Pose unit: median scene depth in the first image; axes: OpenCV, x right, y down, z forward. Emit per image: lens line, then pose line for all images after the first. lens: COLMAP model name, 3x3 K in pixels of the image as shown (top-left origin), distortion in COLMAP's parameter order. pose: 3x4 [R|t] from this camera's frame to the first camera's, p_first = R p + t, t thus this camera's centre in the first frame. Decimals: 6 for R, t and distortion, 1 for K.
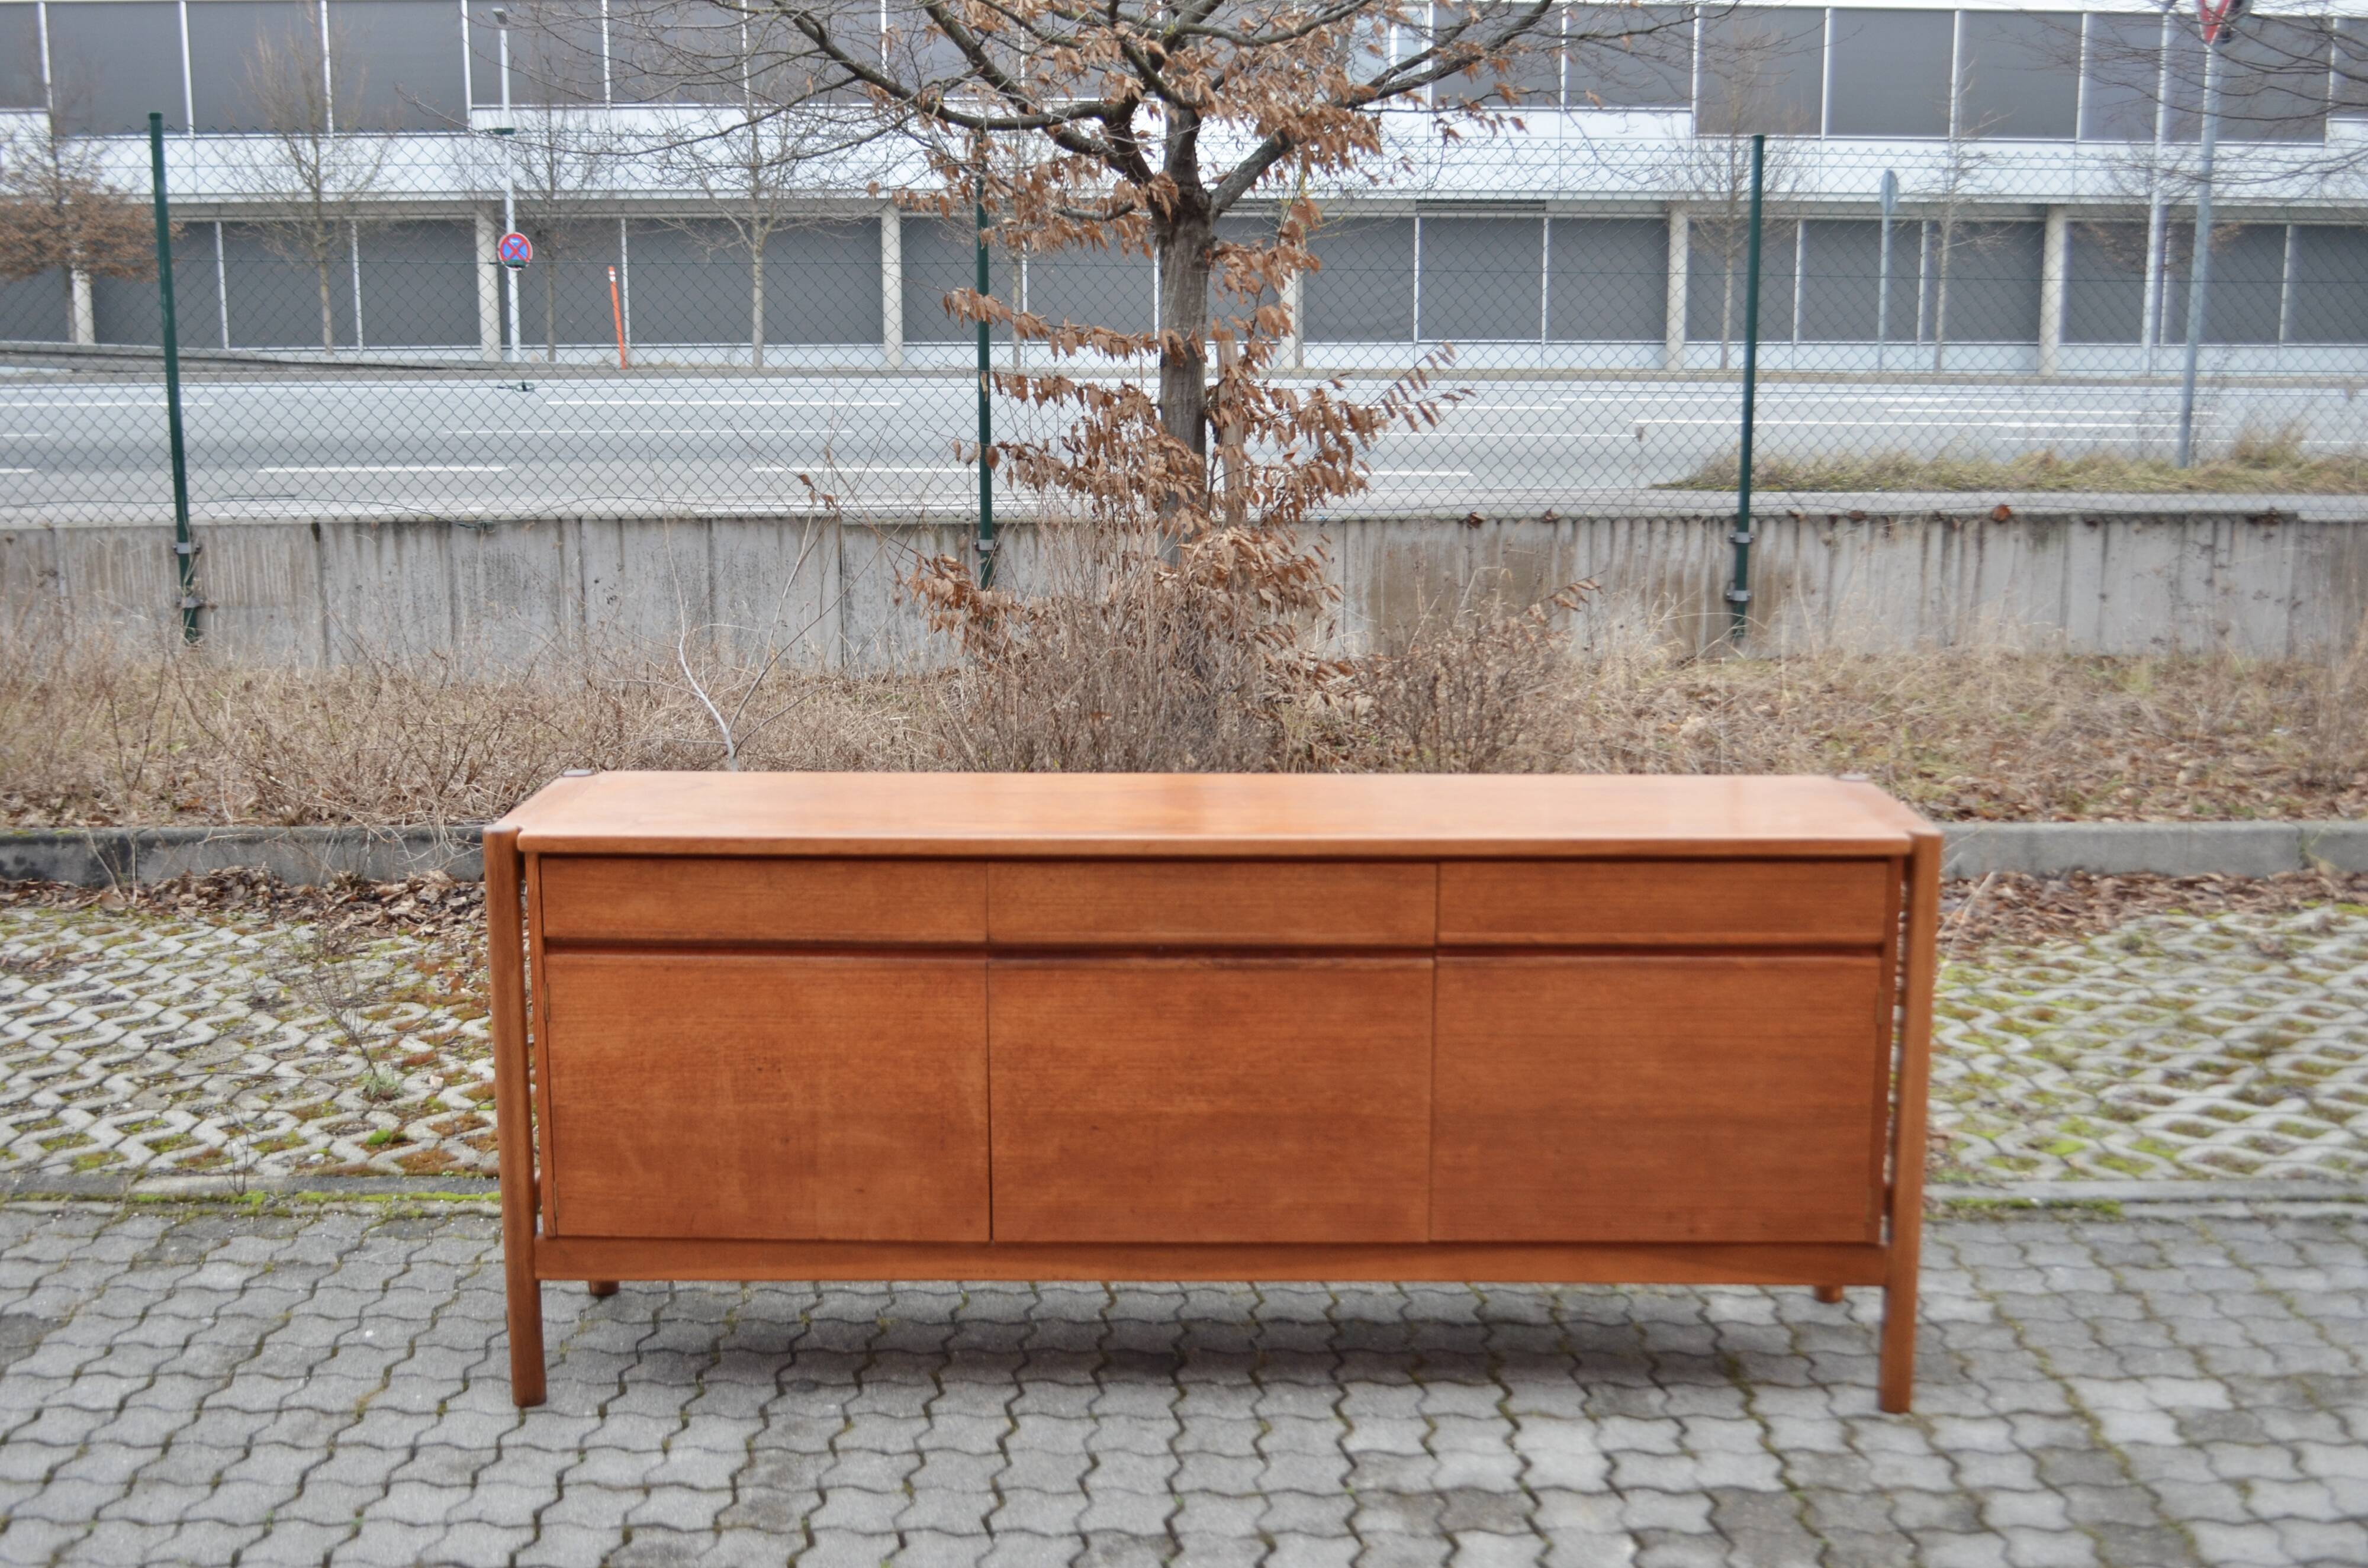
lens RADIAL K [[2513.0, 0, 1164.3], [0, 2513.0, 801.3], [0, 0, 1]] dist [-0.060300, 0.000000]
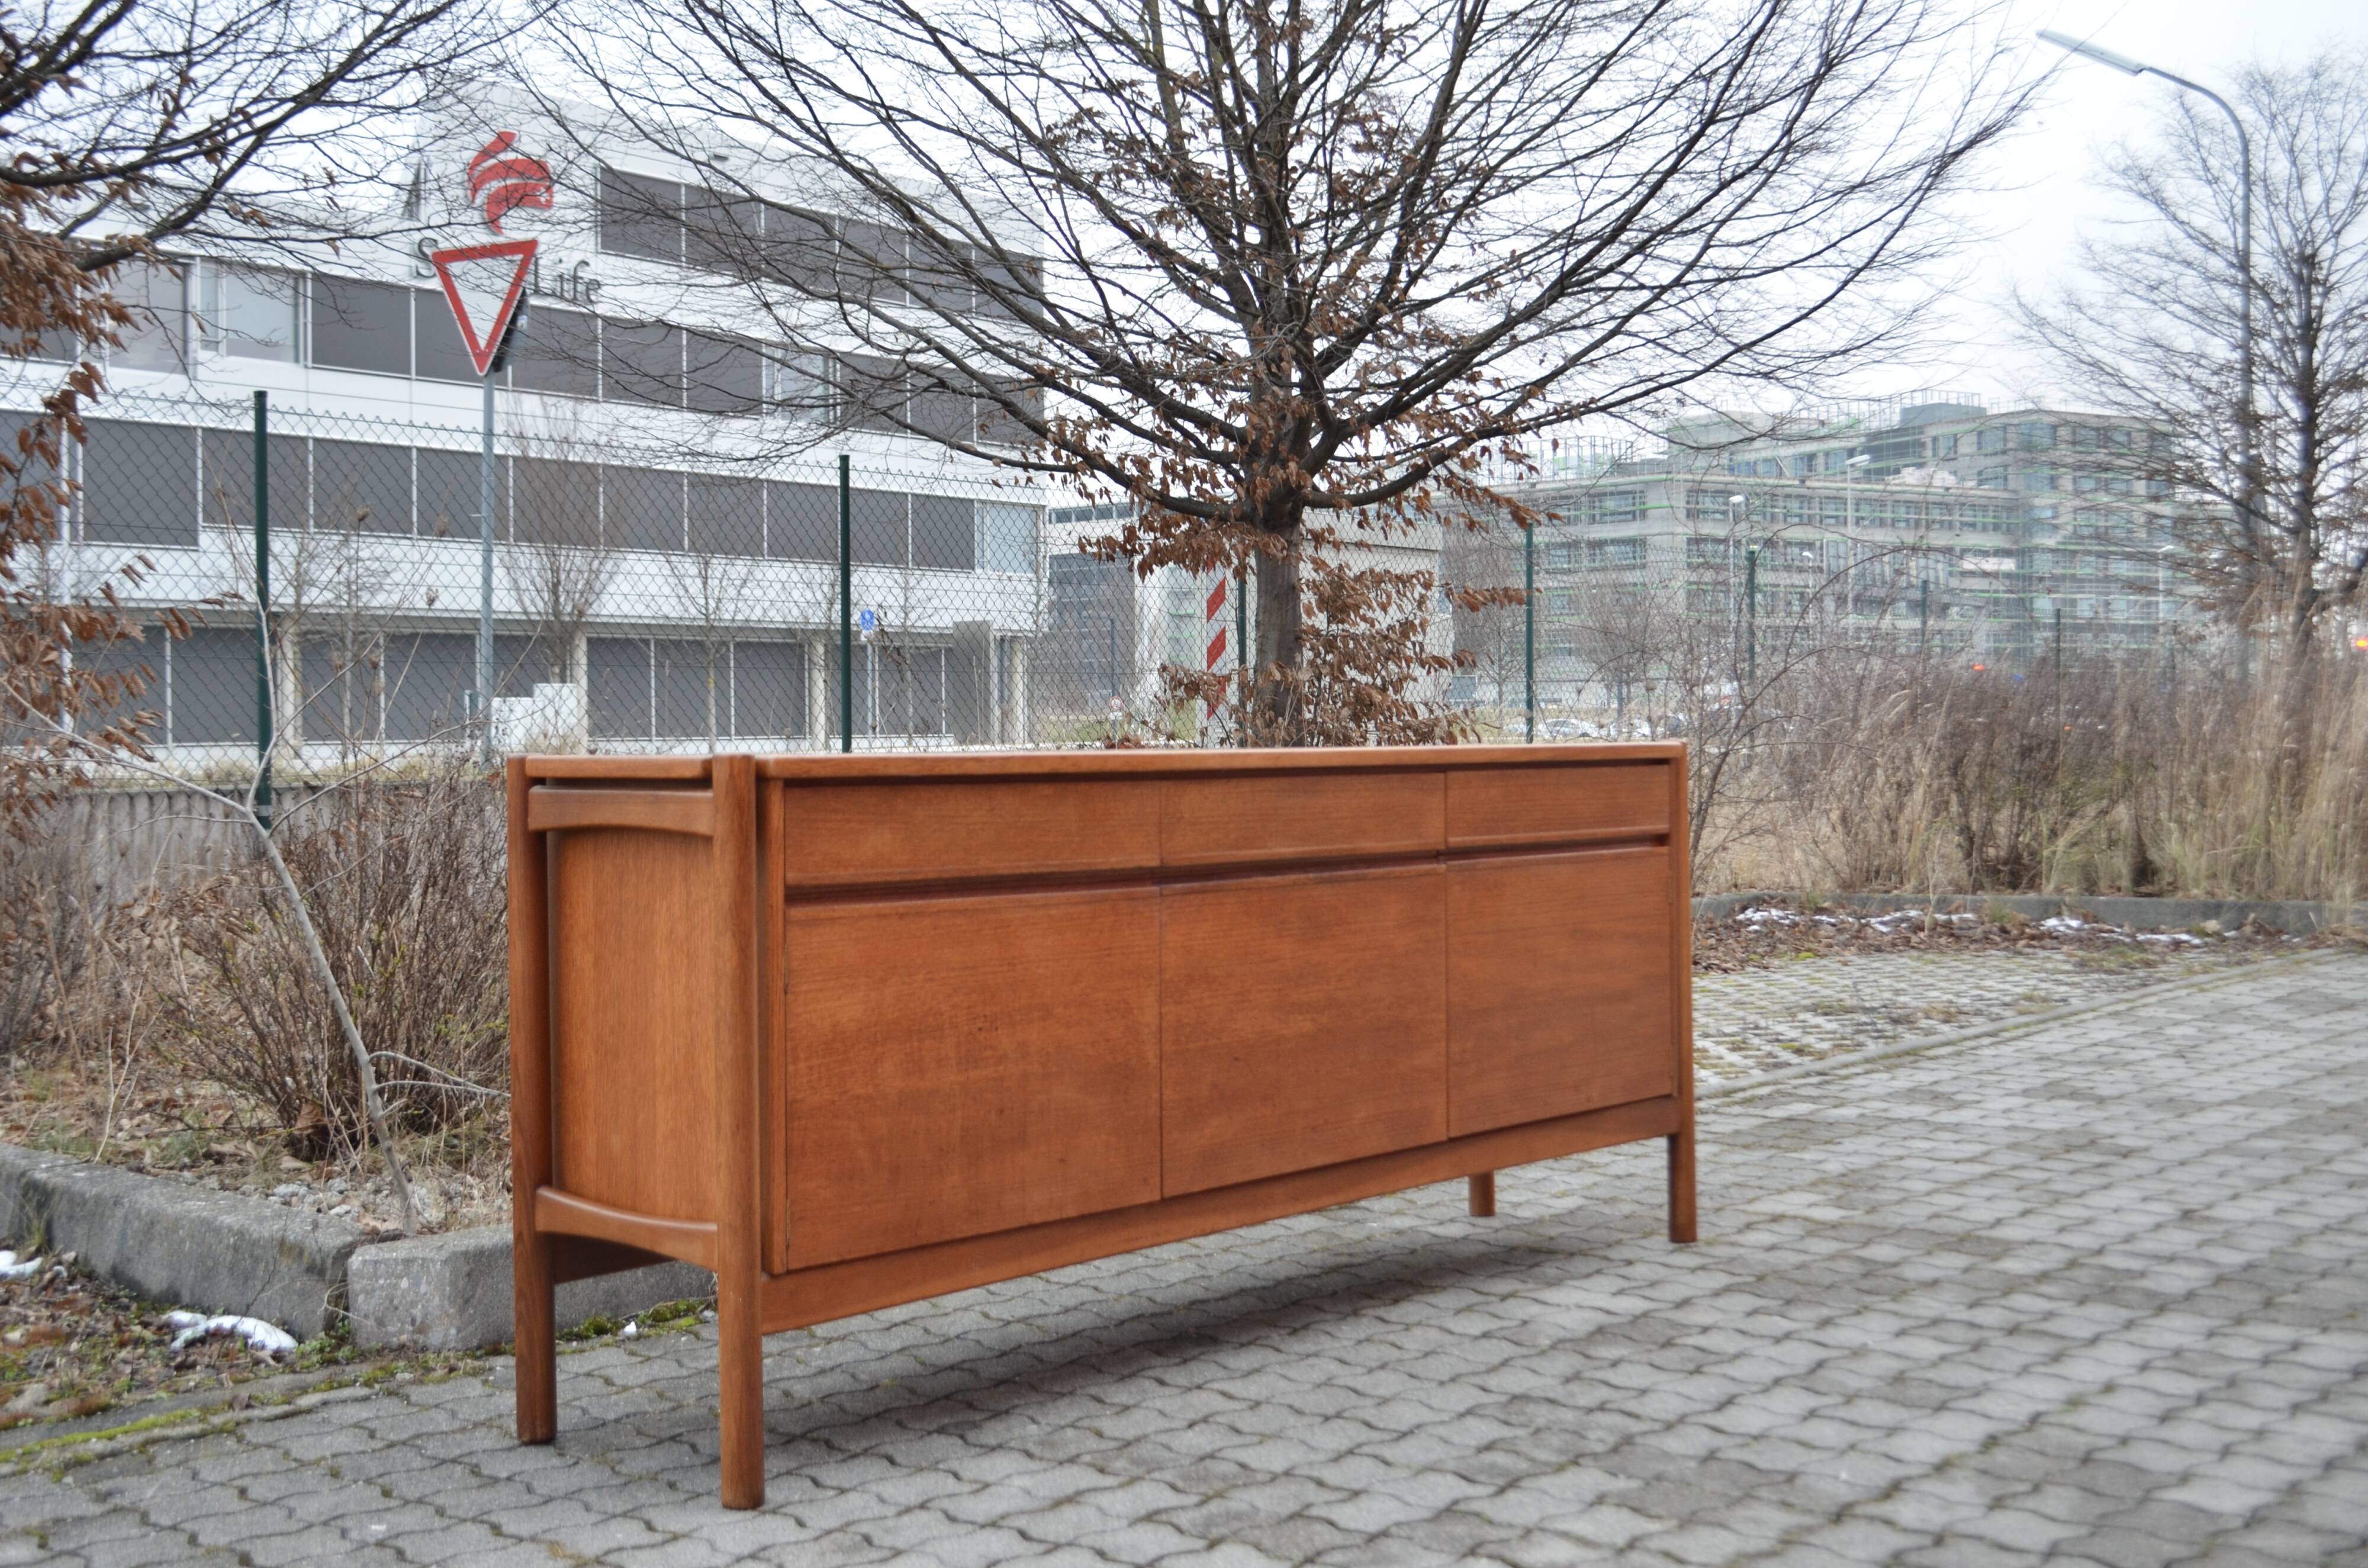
lens RADIAL K [[2600.6, 0, 1188.2], [0, 2600.6, 757.0], [0, 0, 1]] dist [-0.072562, 0.000000]
pose [[0.659406, -0.009163, 0.751731, -0.787624], [0.151895, 0.980927, -0.121283, 0.133810], [-0.736282, 0.194159, 0.648221, 0.339569]]
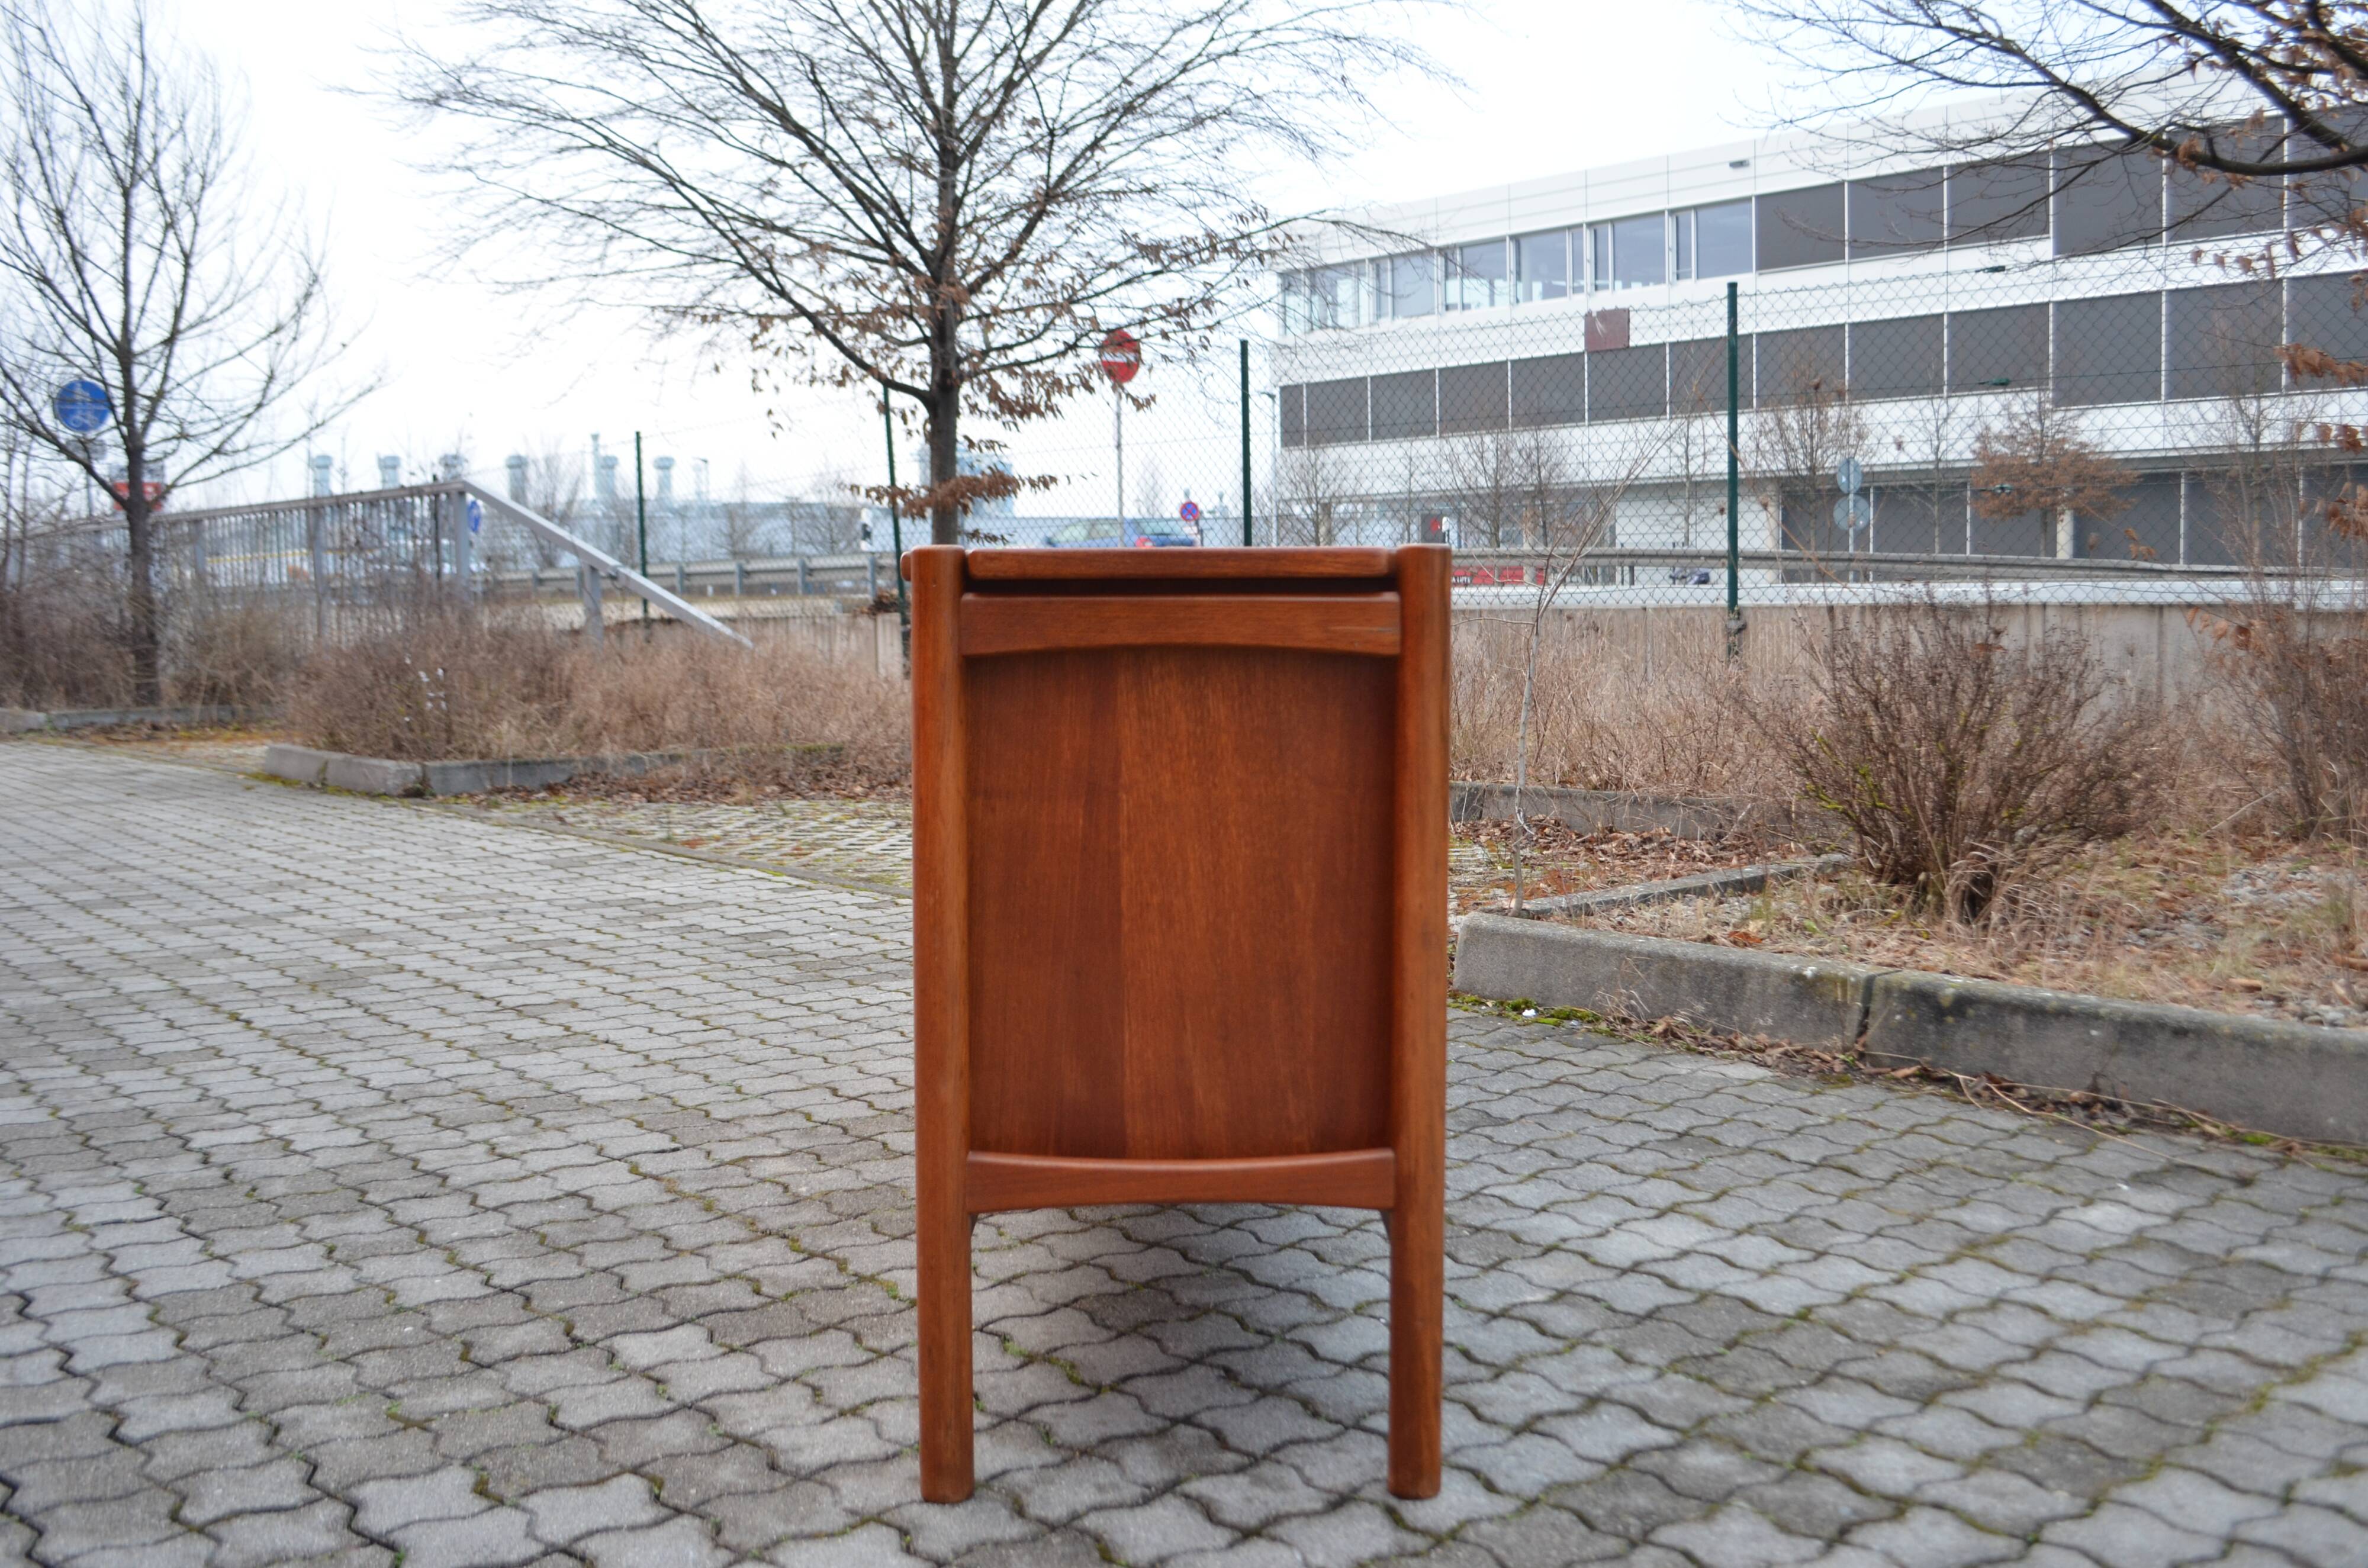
lens RADIAL K [[2048.0, 0, 1173.2], [0, 2048.0, 799.5], [0, 0, 1]] dist [-0.080824, 0.013275]
pose [[0.654494, 0.066980, -0.753095, 0.580066], [-0.129483, 0.991282, -0.024366, 0.136990], [0.744897, 0.113461, 0.657461, 0.349344]]
